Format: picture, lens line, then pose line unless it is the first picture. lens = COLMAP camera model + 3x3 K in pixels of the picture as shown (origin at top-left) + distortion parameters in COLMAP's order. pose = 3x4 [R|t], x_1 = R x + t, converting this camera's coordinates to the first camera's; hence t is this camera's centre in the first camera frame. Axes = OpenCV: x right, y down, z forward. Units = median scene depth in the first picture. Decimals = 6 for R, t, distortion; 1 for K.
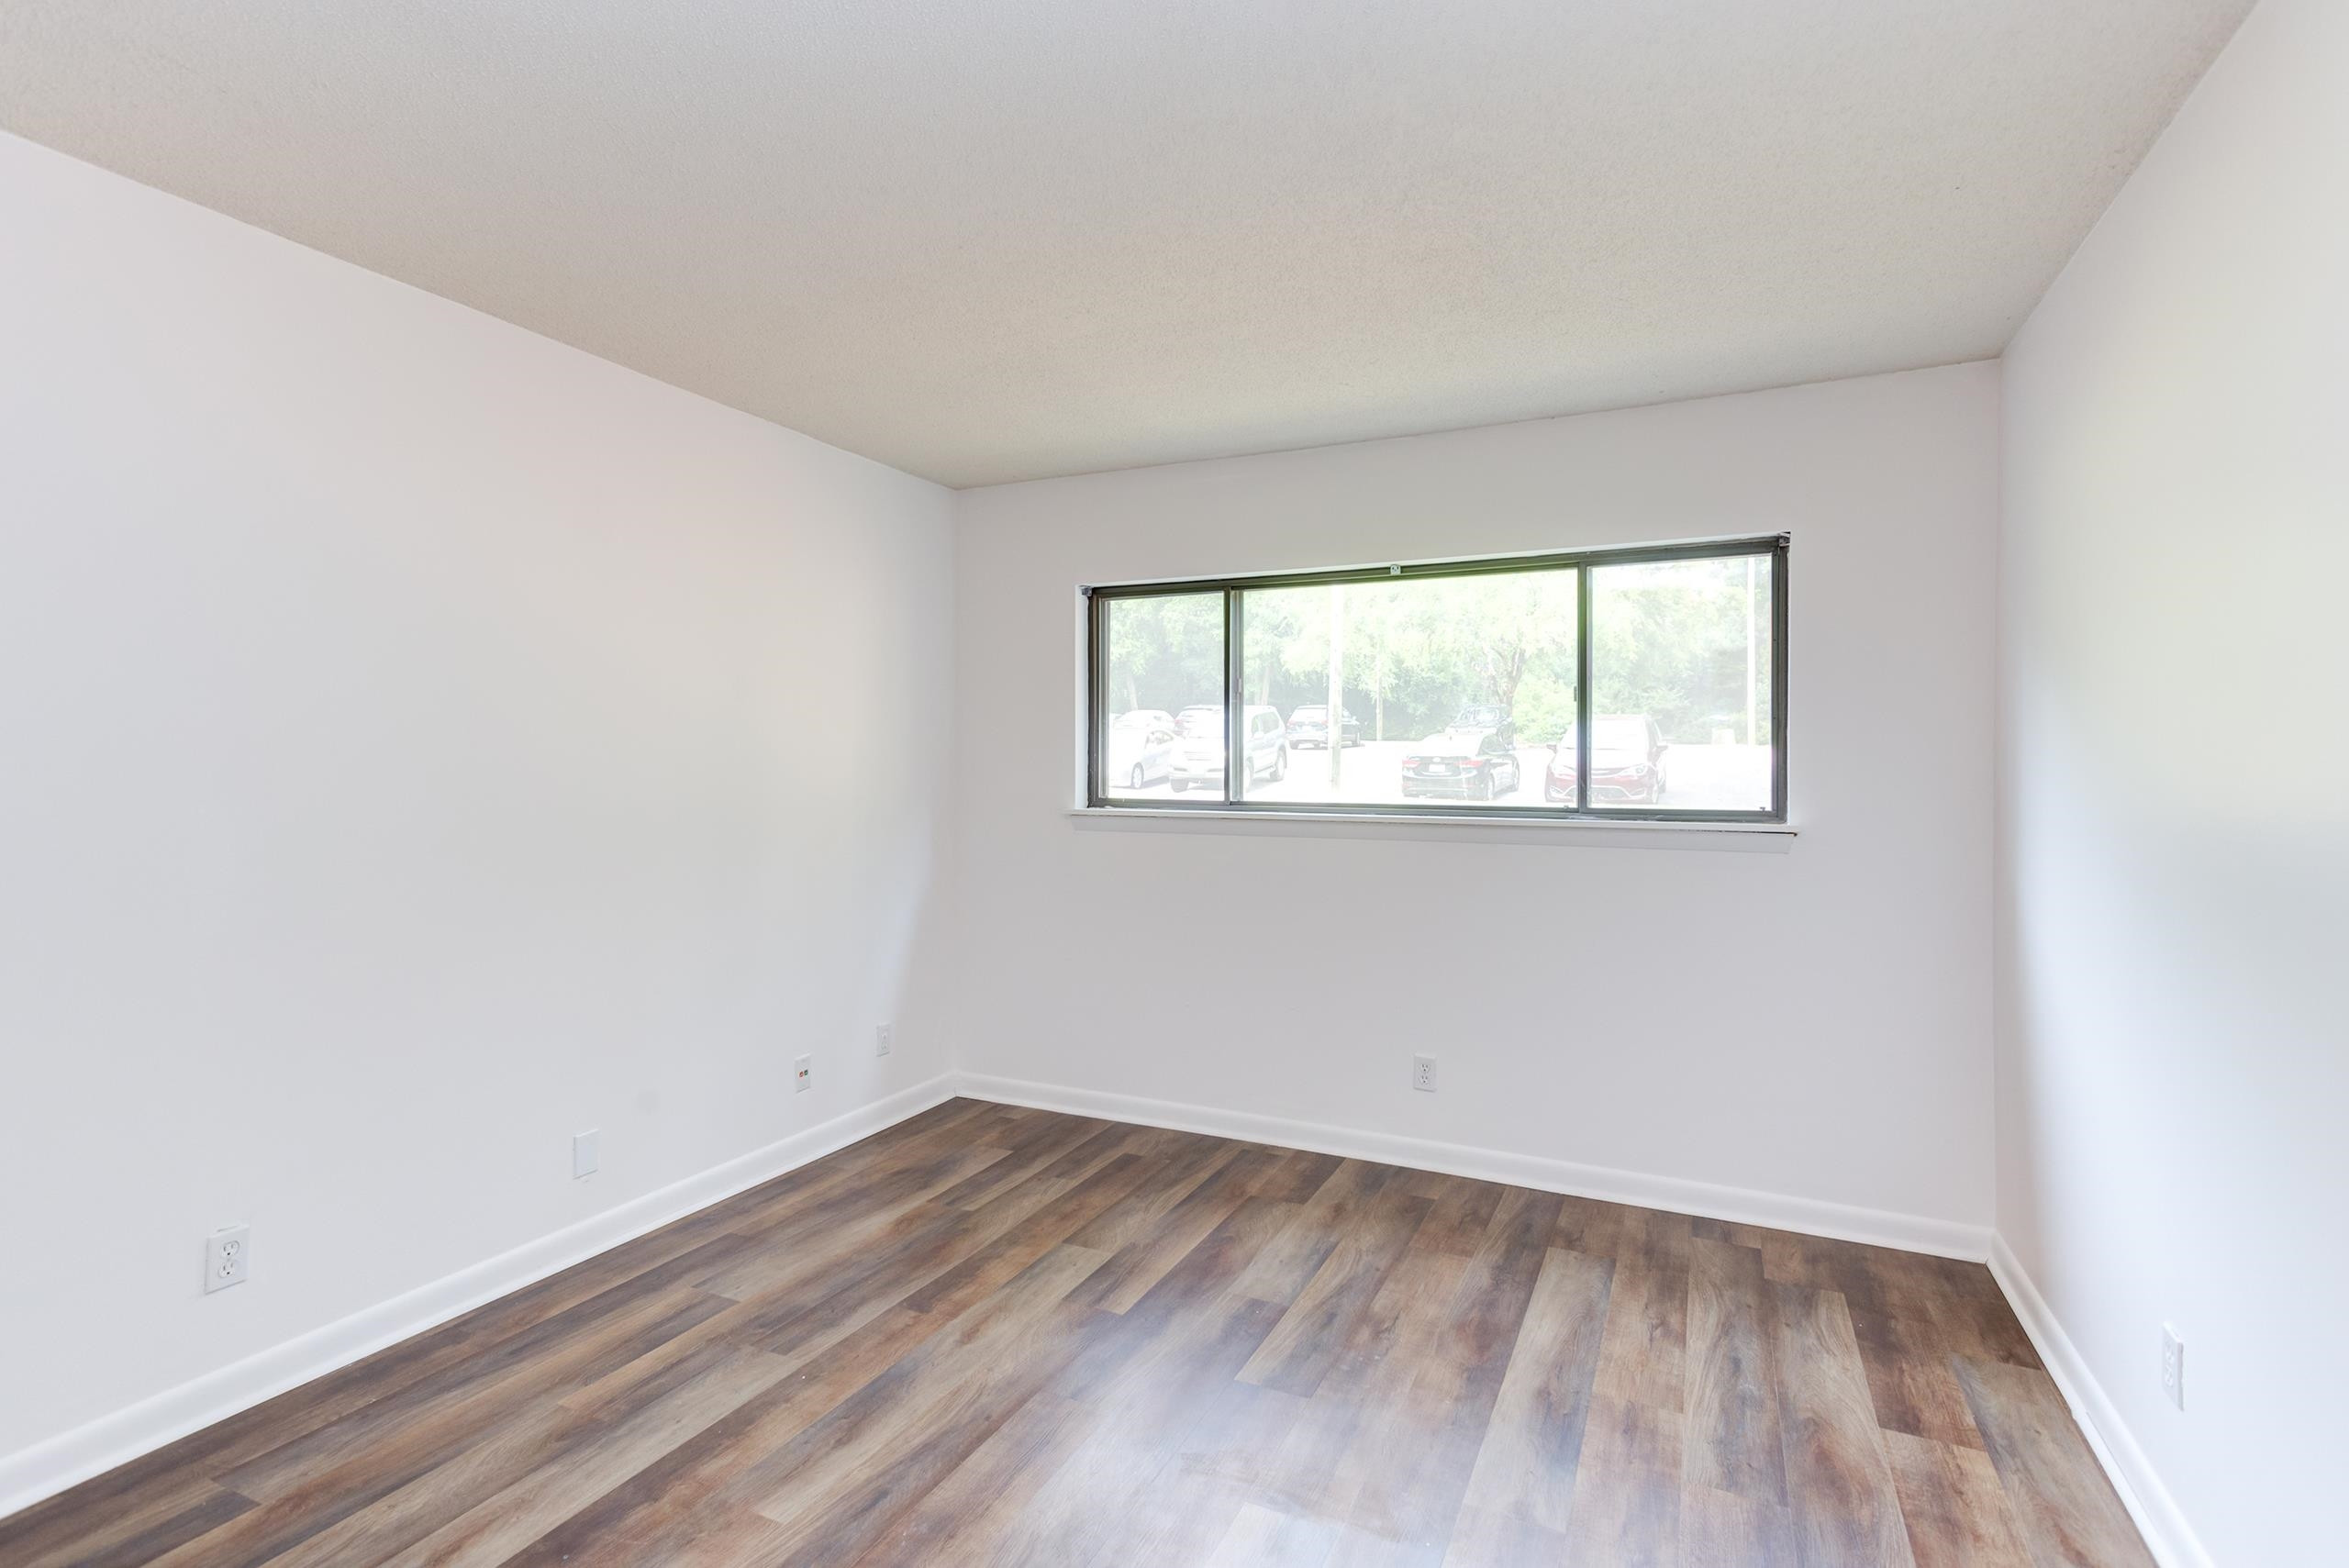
lens RADIAL K [[1137.5, 0, 1166.4], [0, 1137.5, 779.7], [0, 0, 1]] dist [0.016983, 0.003359]
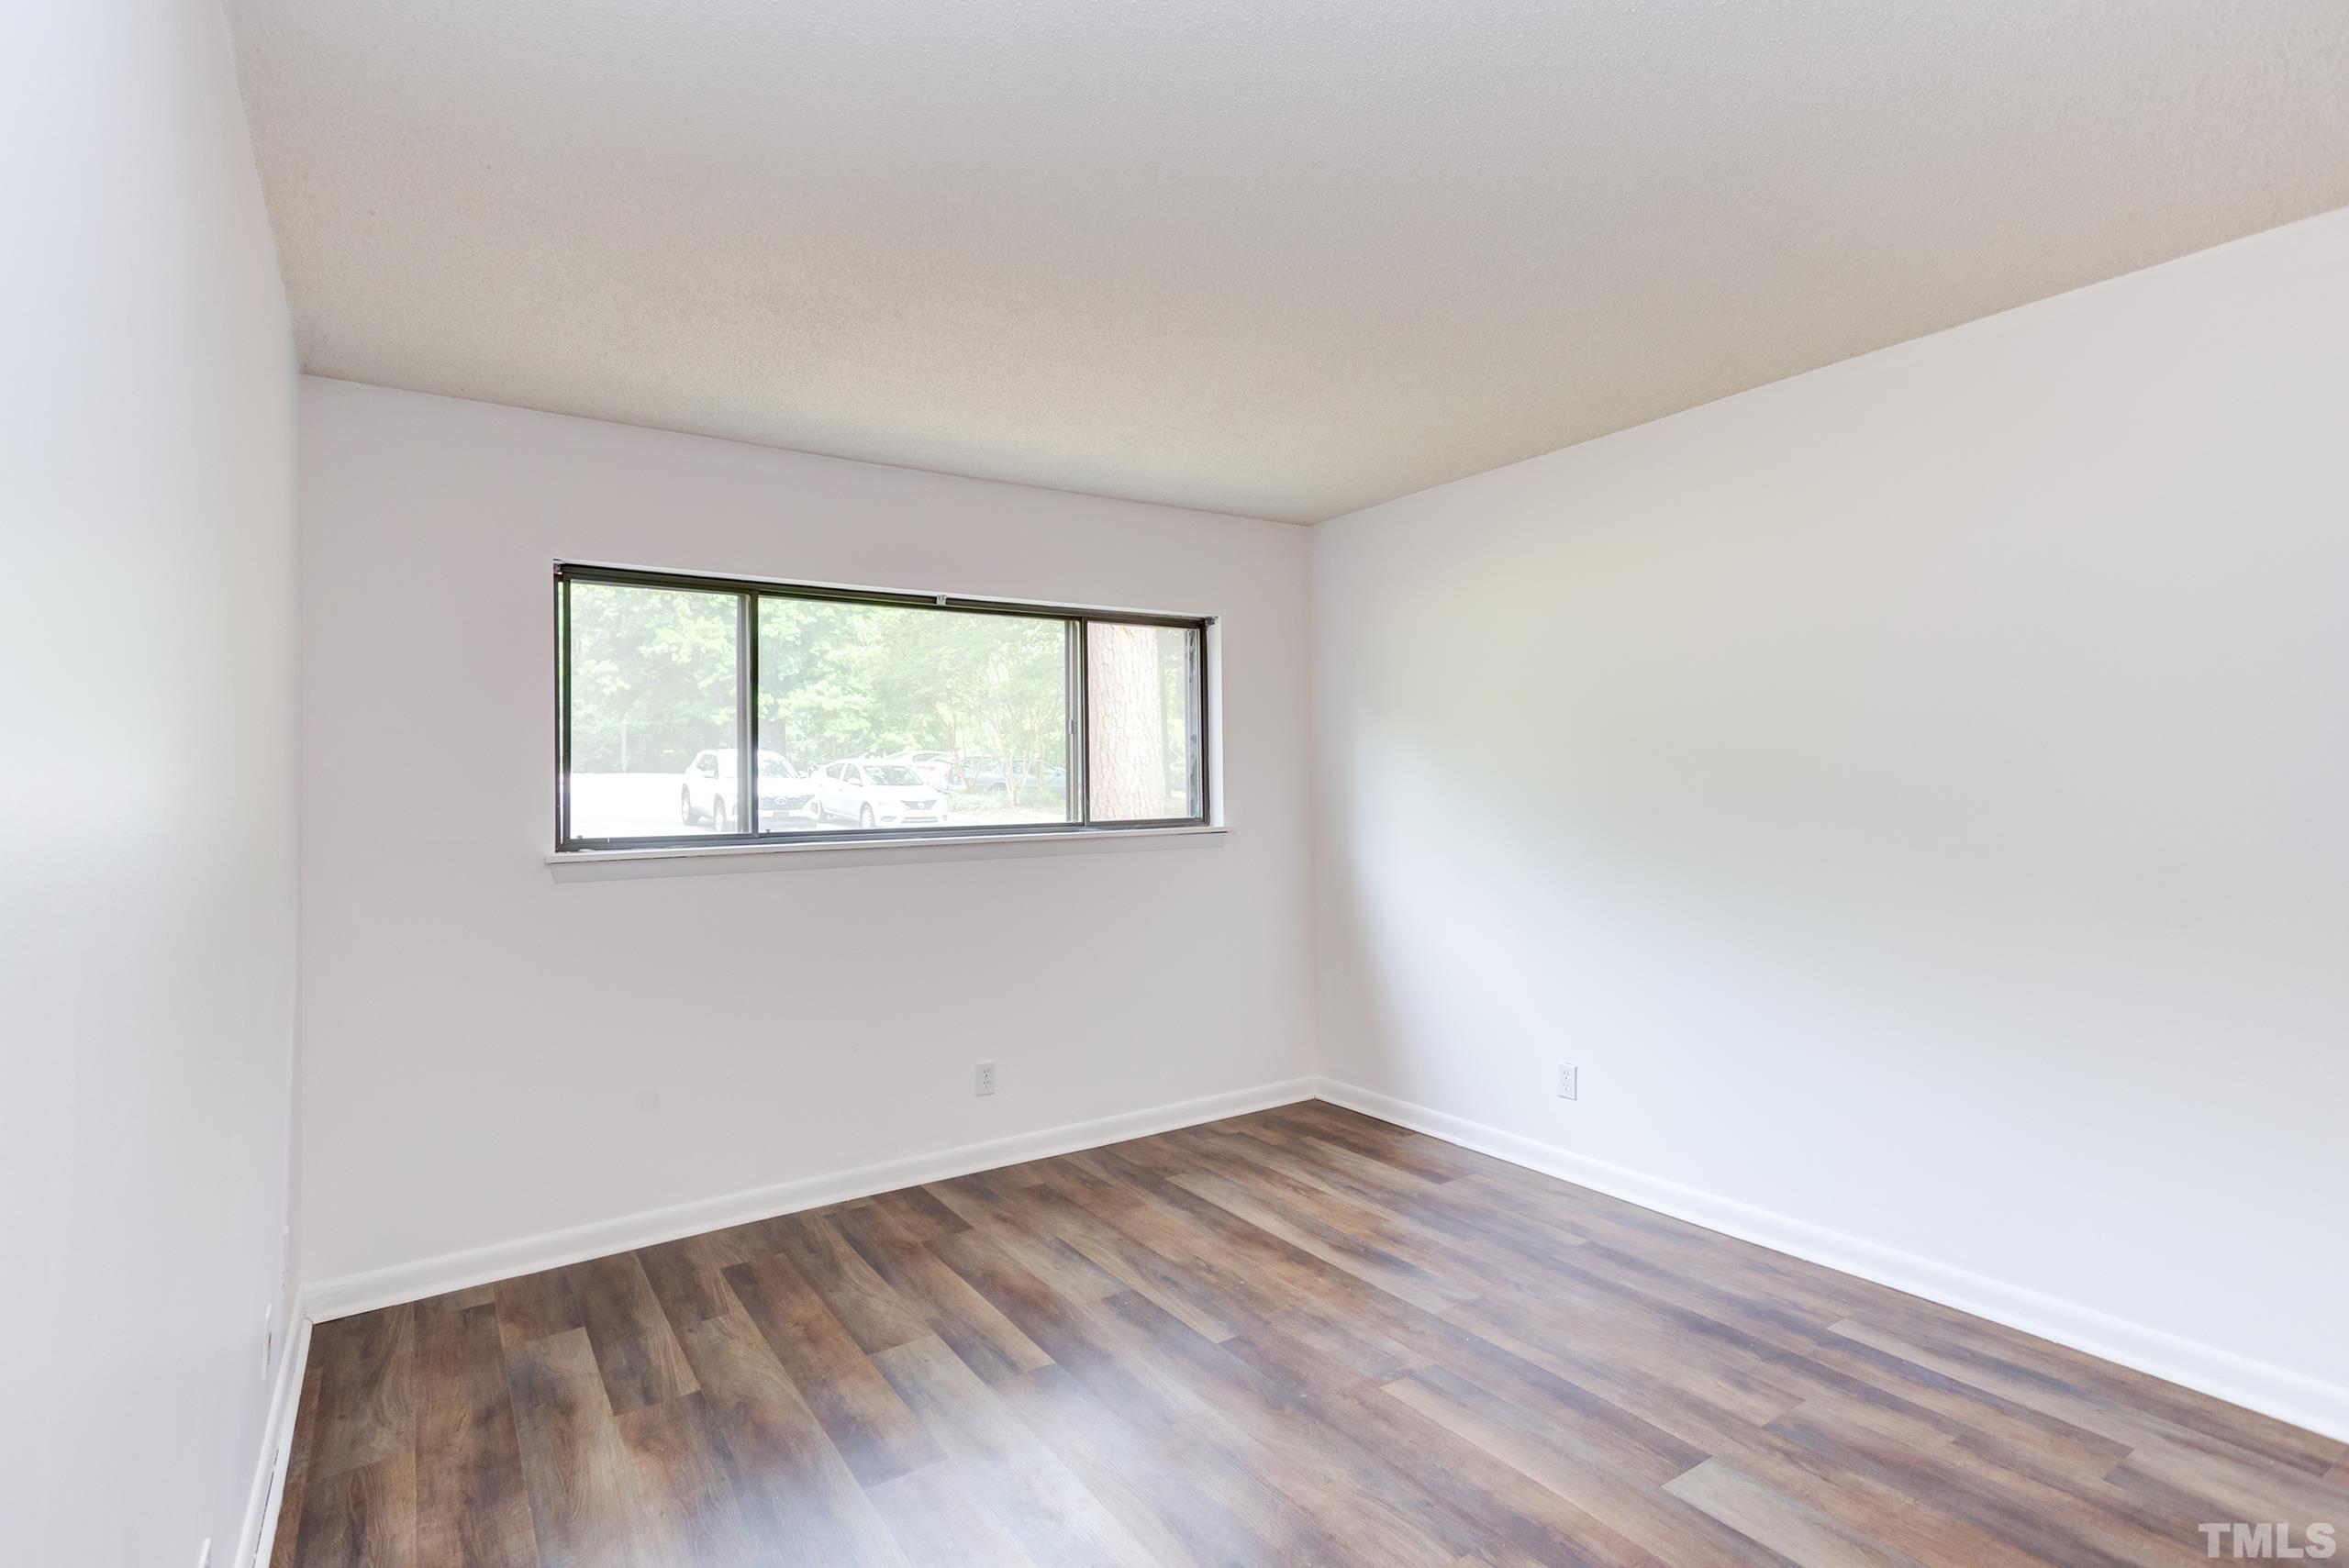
lens RADIAL K [[1137.5, 0, 1169.7], [0, 1137.5, 772.4], [0, 0, 1]] dist [0.016983, 0.003359]
pose [[0.503254, -0.003344, 0.864132, -0.676660], [0.029728, 0.999468, -0.013446, -0.008953], [-0.863627, 0.032456, 0.503086, 0.345455]]
